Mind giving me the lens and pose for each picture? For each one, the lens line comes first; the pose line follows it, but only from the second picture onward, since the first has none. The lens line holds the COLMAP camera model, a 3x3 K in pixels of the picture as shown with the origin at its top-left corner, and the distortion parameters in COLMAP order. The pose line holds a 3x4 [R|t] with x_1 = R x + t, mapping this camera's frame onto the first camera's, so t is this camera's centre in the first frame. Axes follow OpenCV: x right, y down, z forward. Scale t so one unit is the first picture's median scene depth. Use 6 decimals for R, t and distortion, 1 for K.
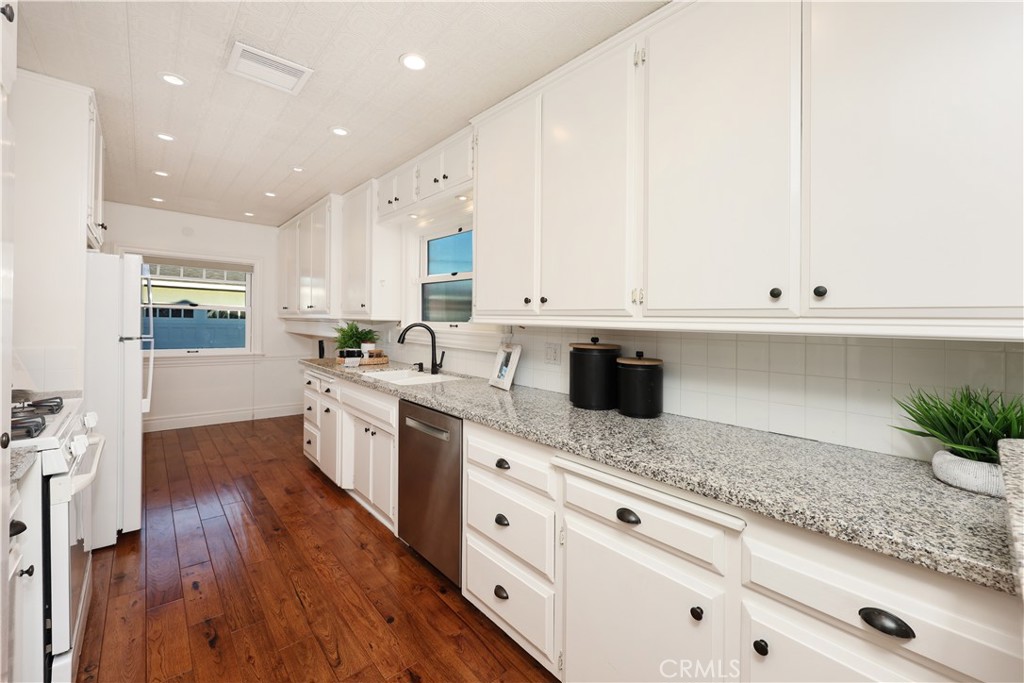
lens RADIAL K [[413.5, 0, 516.7], [0, 413.5, 333.2], [0, 0, 1]] dist [-0.000625, -0.000077]
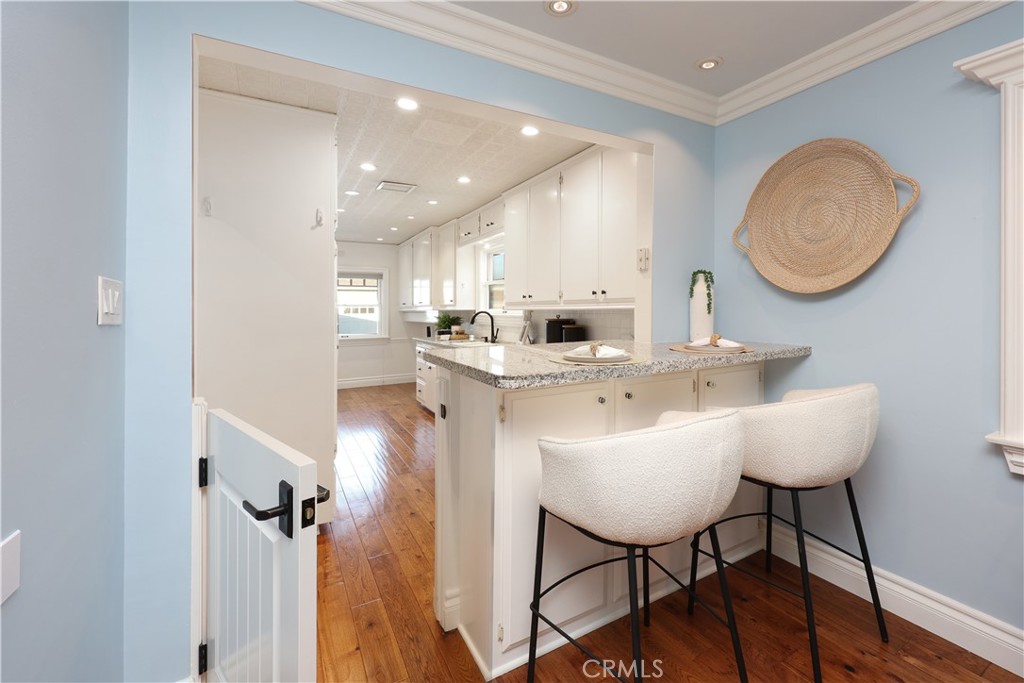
lens RADIAL K [[420.6, 0, 565.8], [0, 420.6, 307.9], [0, 0, 1]] dist [0.000472, 0.000005]
pose [[0.989591, -0.031785, -0.140356, 0.292962], [0.027181, 0.999031, -0.034605, 0.027079], [0.141320, 0.030430, 0.989496, -0.531959]]
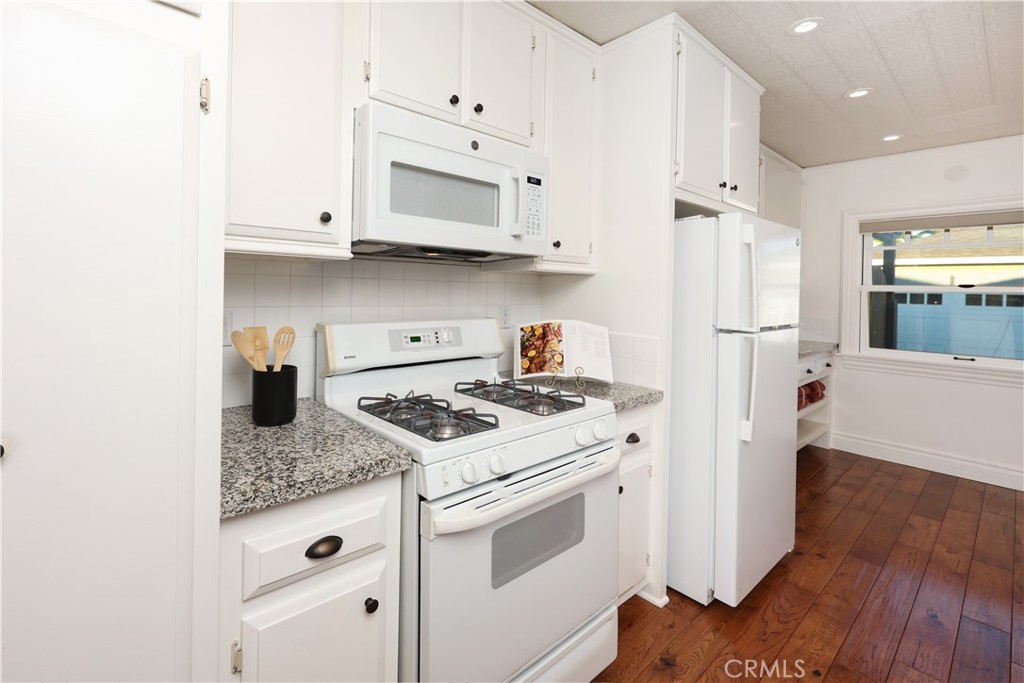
lens RADIAL K [[414.0, 0, 480.0], [0, 414.0, 293.1], [0, 0, 1]] dist [-0.000078, 0.000110]
pose [[-0.080302, -0.020601, -0.996558, -0.139830], [-0.048092, 0.998702, -0.016770, -0.015025], [0.995610, 0.046579, -0.081189, 0.480174]]
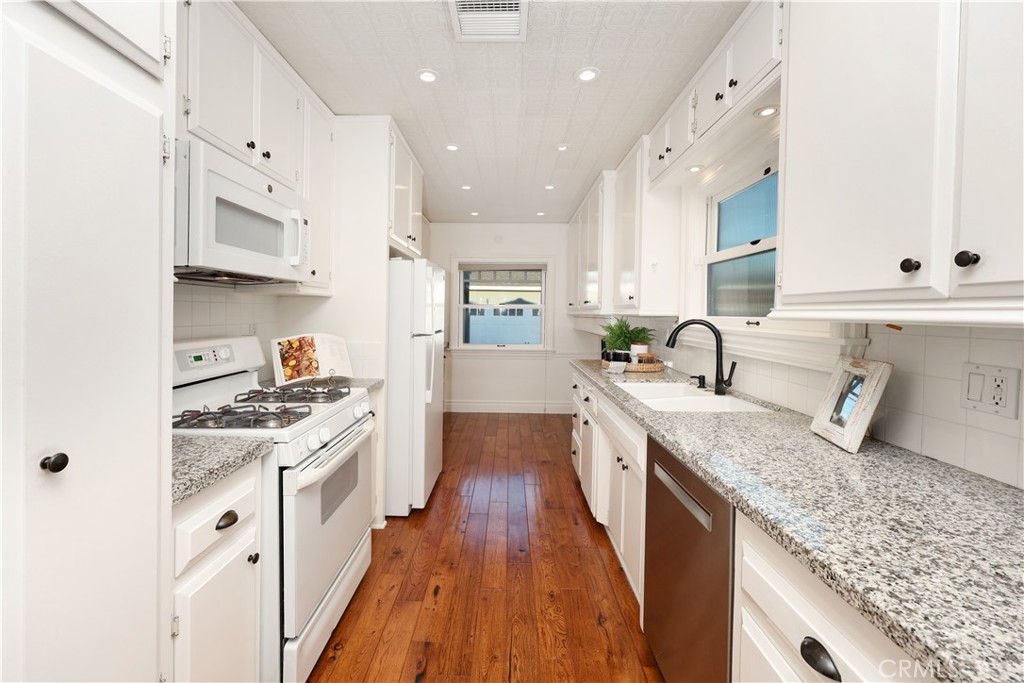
lens RADIAL K [[426.4, 0, 510.8], [0, 426.4, 334.2], [0, 0, 1]] dist [-0.000039, 0.000075]
pose [[0.747557, 0.016493, -0.663993, 0.006705], [-0.009451, 0.999855, 0.014196, -0.006169], [0.664130, -0.004337, 0.747604, 0.241231]]
